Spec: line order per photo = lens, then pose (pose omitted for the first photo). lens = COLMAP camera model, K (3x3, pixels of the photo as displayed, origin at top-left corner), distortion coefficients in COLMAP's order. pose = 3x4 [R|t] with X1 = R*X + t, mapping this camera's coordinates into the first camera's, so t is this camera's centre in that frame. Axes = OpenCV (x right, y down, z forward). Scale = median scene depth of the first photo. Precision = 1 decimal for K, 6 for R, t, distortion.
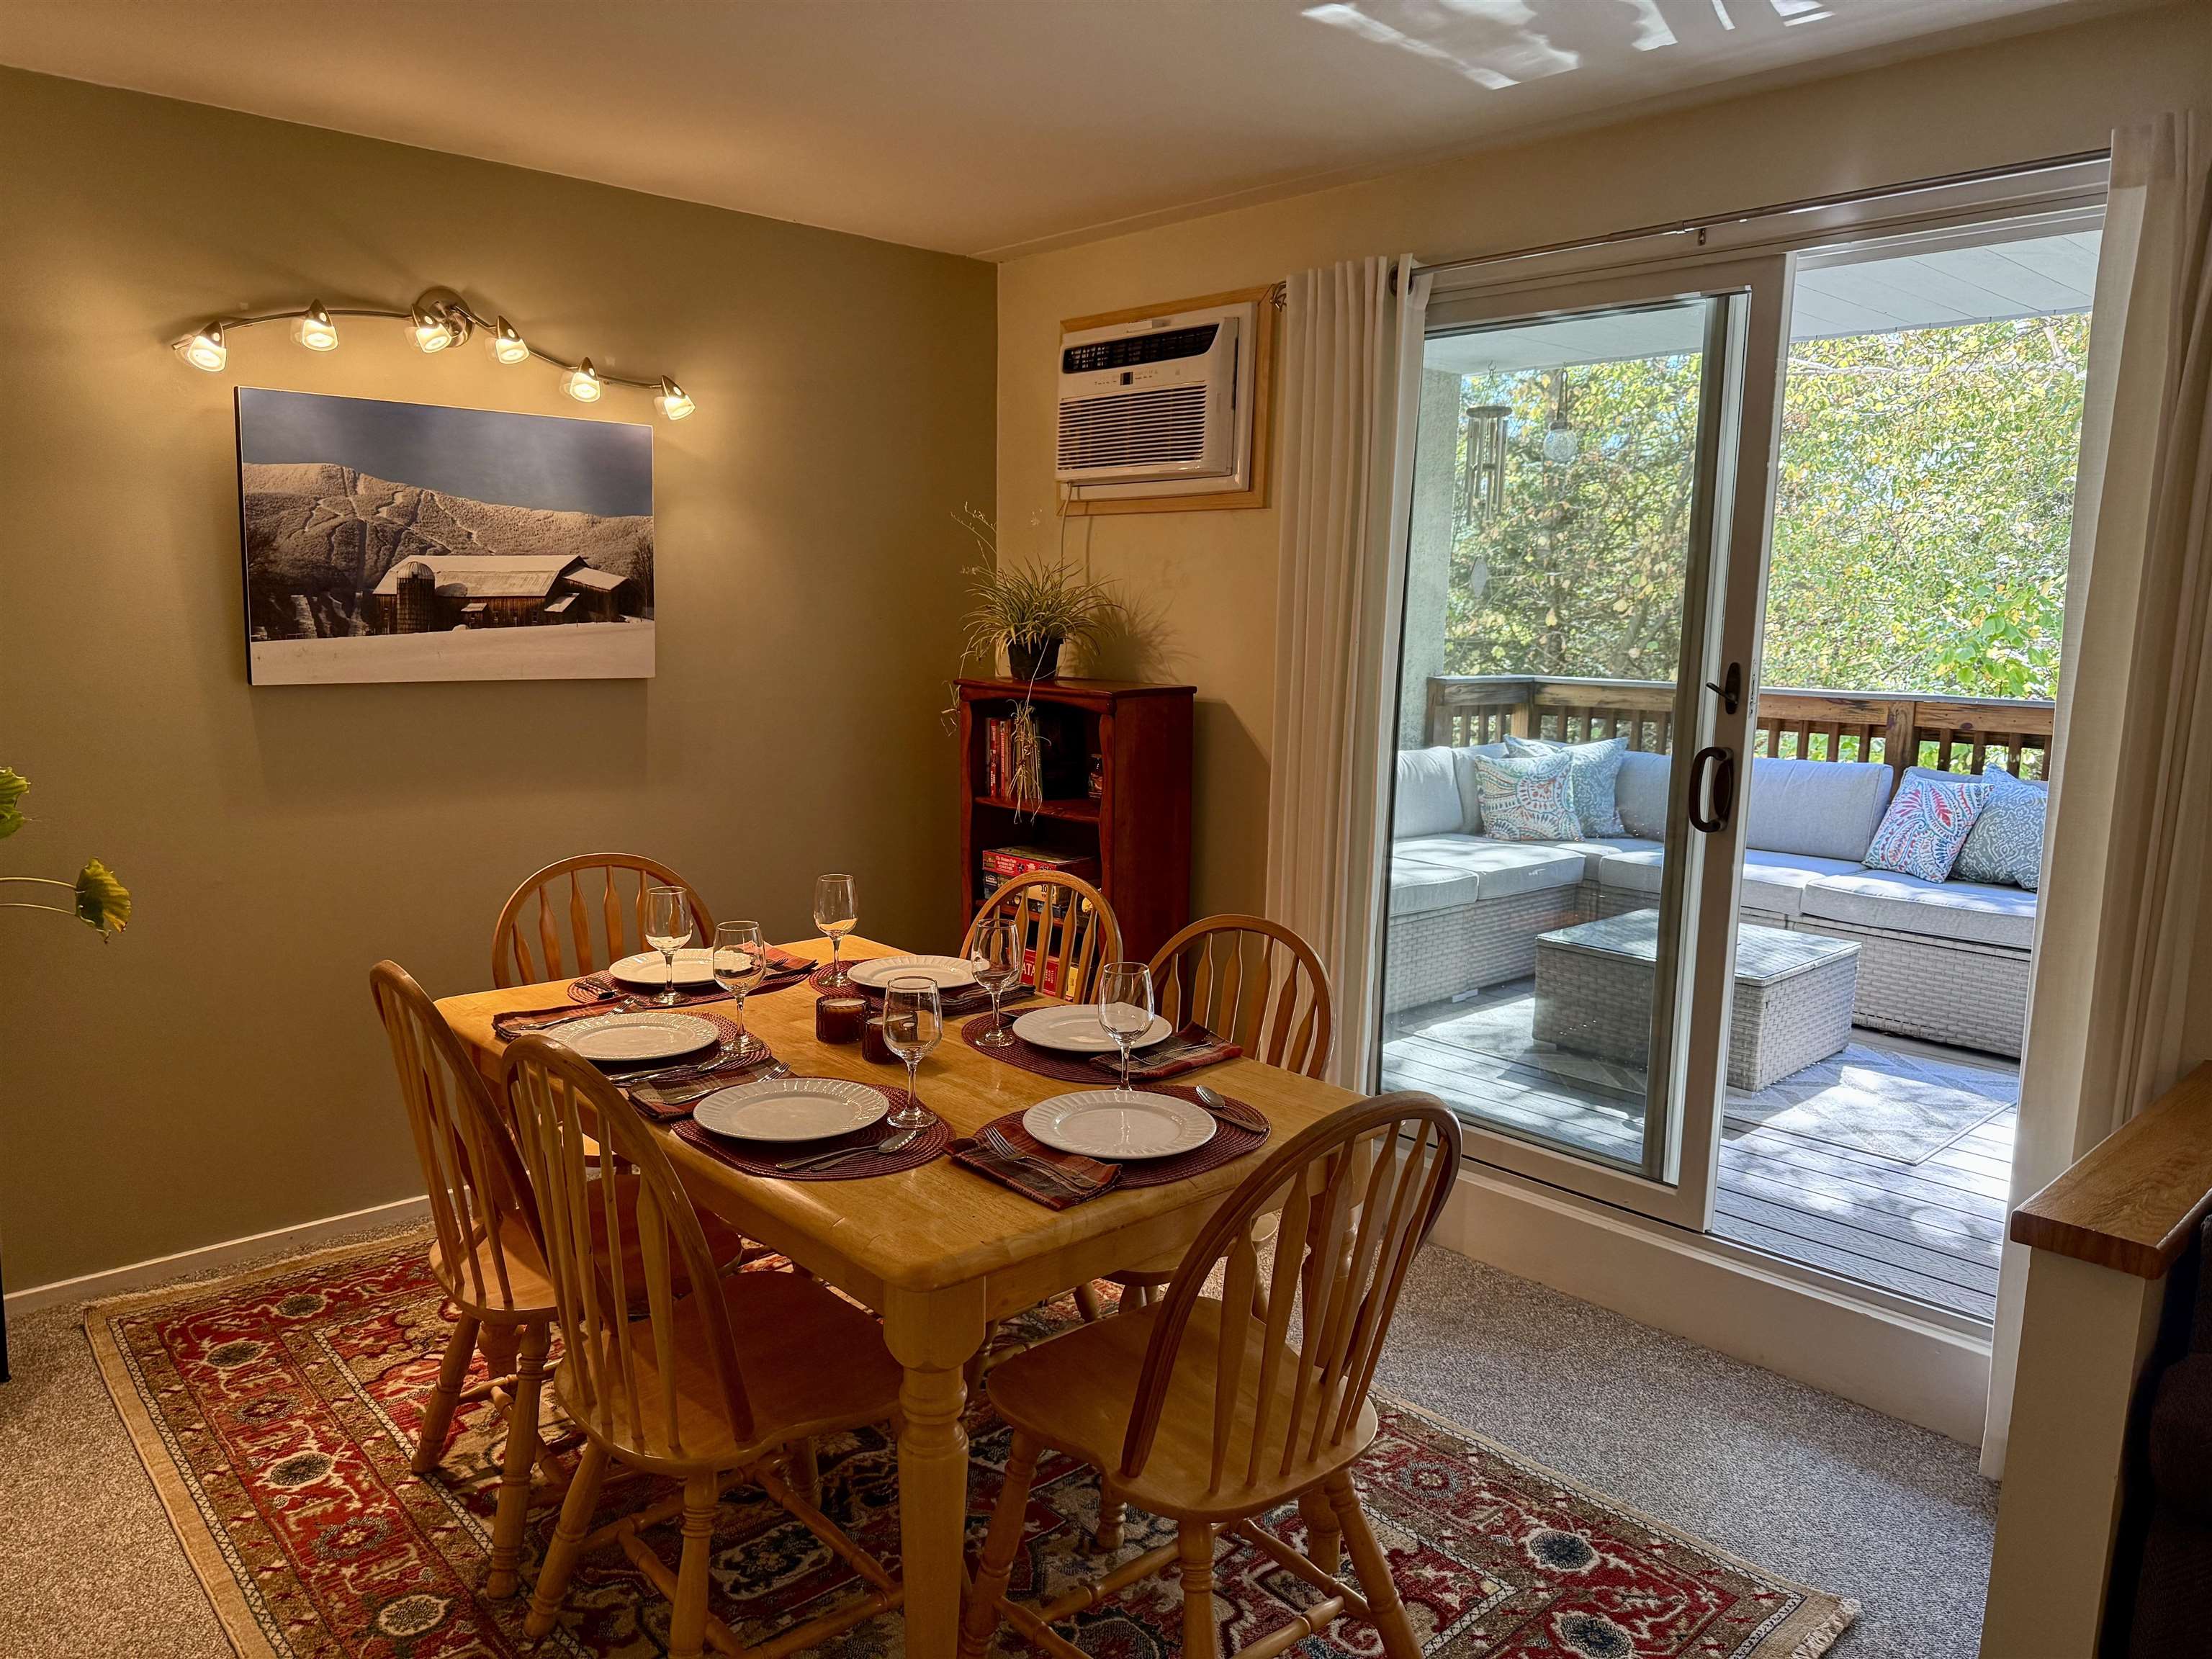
lens RADIAL K [[1545.0, 0, 1098.2], [0, 1545.0, 829.0], [0, 0, 1]] dist [0.006276, -0.007776]
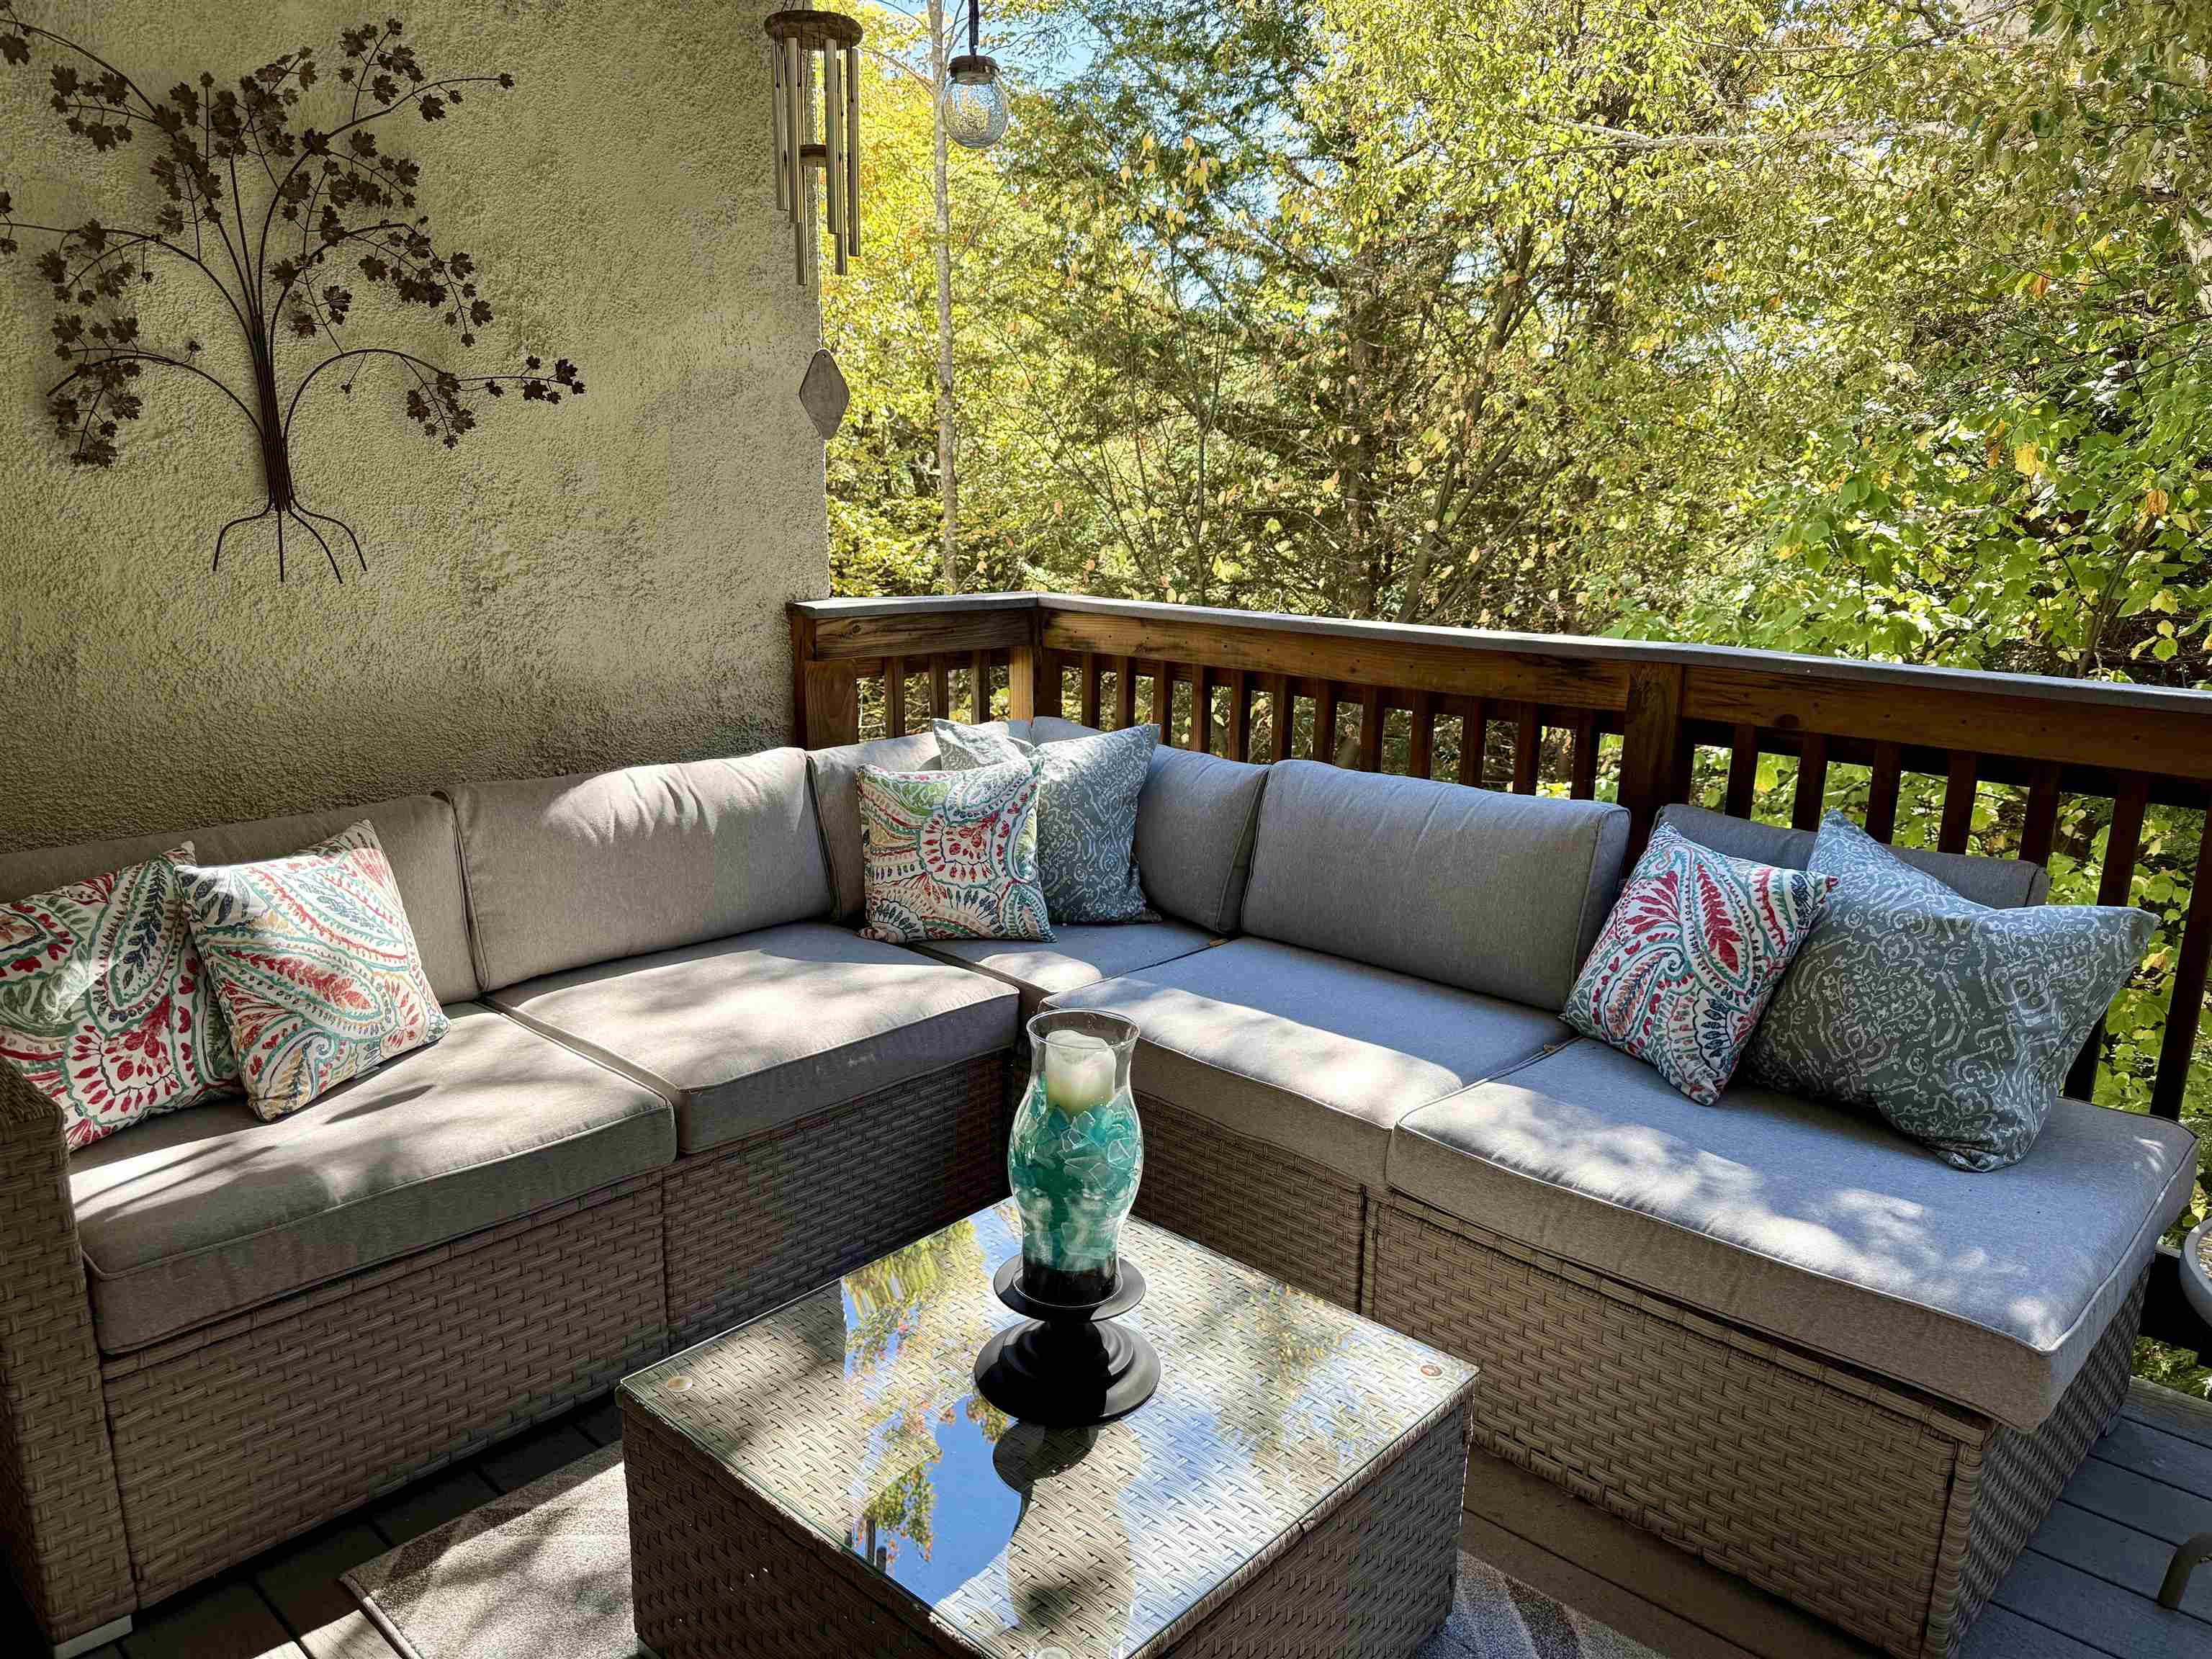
lens RADIAL K [[1545.0, 0, 1098.2], [0, 1545.0, 829.0], [0, 0, 1]] dist [0.006276, -0.007776]
pose [[0.997345, -0.022581, 0.069236, 0.509059], [0.016770, 0.996376, 0.083393, -0.120020], [-0.070868, -0.082010, 0.994109, 0.866931]]
